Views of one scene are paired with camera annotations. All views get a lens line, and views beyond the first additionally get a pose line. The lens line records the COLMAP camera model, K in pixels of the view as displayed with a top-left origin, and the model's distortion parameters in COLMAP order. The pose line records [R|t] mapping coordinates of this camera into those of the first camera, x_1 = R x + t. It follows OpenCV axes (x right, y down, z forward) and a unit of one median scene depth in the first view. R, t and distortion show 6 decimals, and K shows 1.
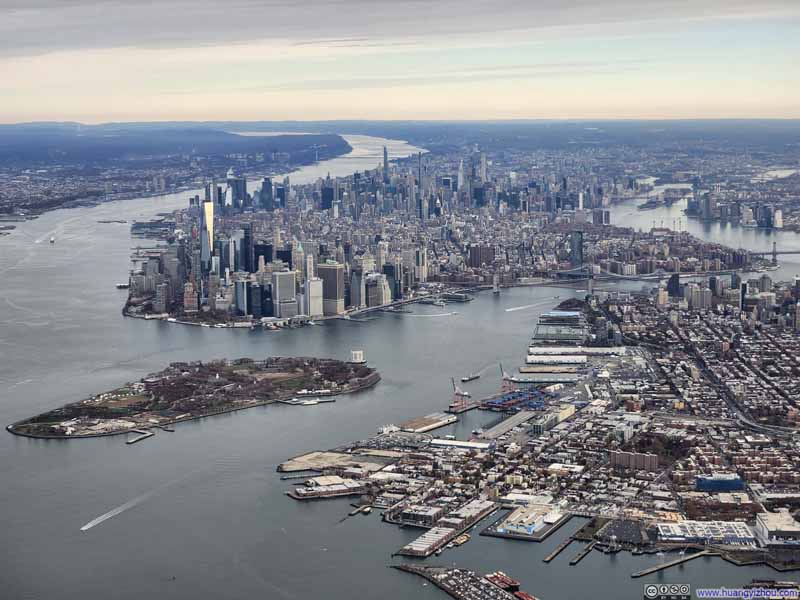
lens RADIAL K [[1533.4, 0, 400.1], [0, 1533.4, 300.2], [0, 0, 1]] dist [-0.072915, 0.000000]
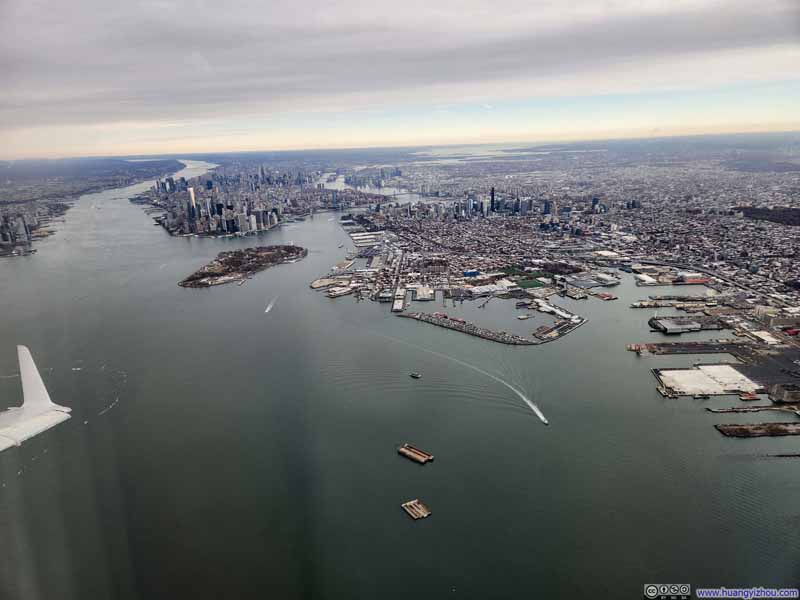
lens RADIAL K [[530.3, 0, 399.9], [0, 530.3, 306.1], [0, 0, 1]] dist [0.053869, -0.003735]
pose [[0.933779, -0.134178, 0.331743, -0.140930], [0.077195, 0.980745, 0.179390, -0.006099], [-0.349426, -0.141901, 0.926157, 0.051593]]
